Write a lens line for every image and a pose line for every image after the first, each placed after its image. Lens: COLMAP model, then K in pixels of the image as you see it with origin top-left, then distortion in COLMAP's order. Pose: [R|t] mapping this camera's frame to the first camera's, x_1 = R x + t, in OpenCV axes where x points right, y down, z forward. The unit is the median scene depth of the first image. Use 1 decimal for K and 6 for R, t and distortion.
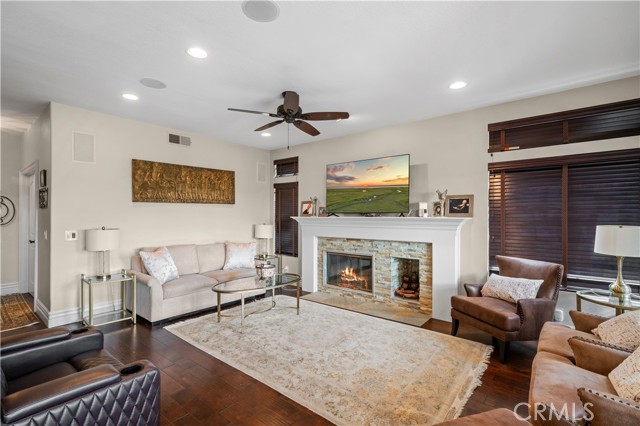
lens RADIAL K [[305.3, 0, 316.9], [0, 305.3, 215.8], [0, 0, 1]] dist [0.003728, 0.001229]
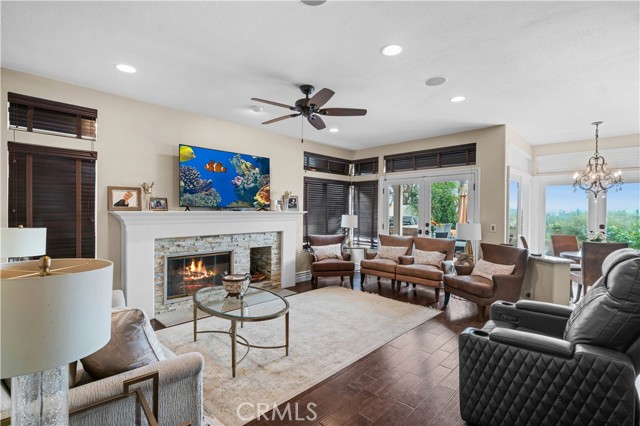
lens RADIAL K [[305.3, 0, 323.6], [0, 305.3, 212.3], [0, 0, 1]] dist [0.003728, 0.001229]
pose [[0.055349, -0.006143, 0.998448, -0.816179], [-0.005174, 0.999966, 0.006439, -0.000180], [-0.998454, -0.005522, 0.055315, 0.671976]]
